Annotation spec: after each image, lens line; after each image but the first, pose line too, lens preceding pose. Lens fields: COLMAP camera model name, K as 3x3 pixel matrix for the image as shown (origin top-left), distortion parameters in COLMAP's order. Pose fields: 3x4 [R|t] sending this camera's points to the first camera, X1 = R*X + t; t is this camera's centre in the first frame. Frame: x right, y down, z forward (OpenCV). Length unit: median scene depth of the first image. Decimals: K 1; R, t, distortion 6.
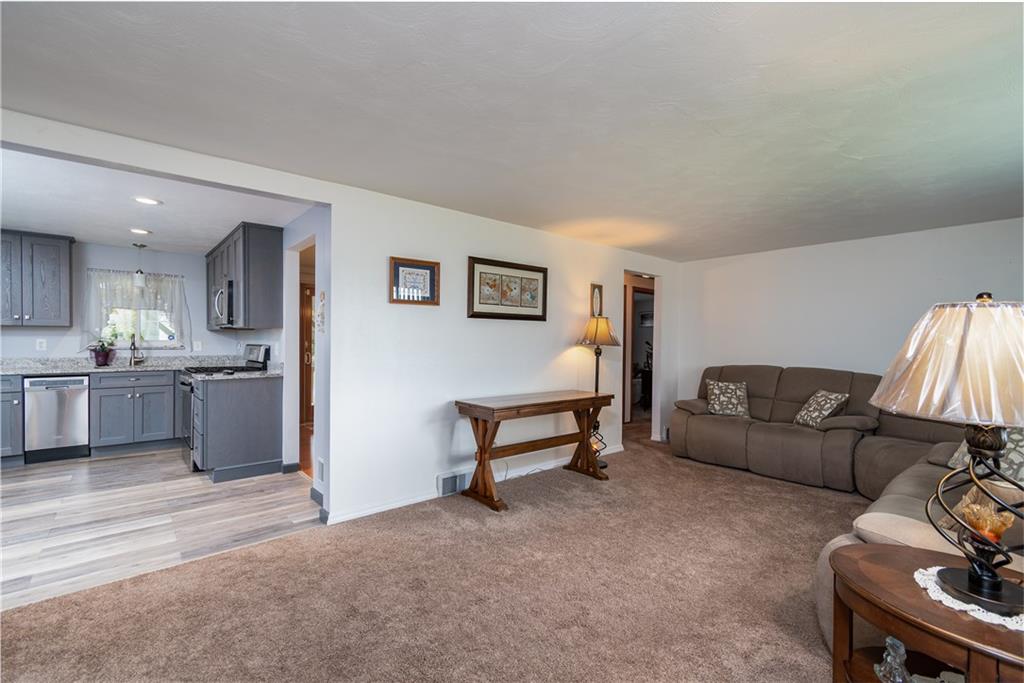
lens RADIAL K [[459.9, 0, 514.9], [0, 459.9, 346.8], [0, 0, 1]] dist [0.009781, -0.000331]
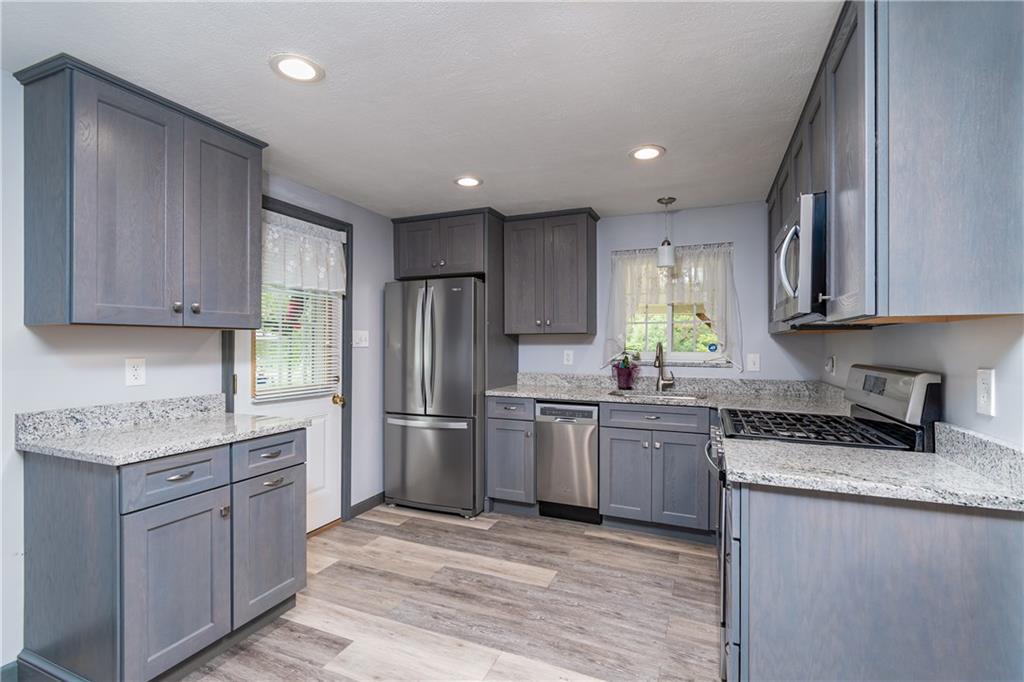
lens RADIAL K [[459.9, 0, 513.8], [0, 459.9, 347.0], [0, 0, 1]] dist [0.009781, -0.000331]
pose [[0.443737, -0.000647, -0.896157, -0.365164], [-0.010241, 0.999931, -0.005793, -0.016464], [0.896099, 0.011748, 0.443699, 0.573560]]
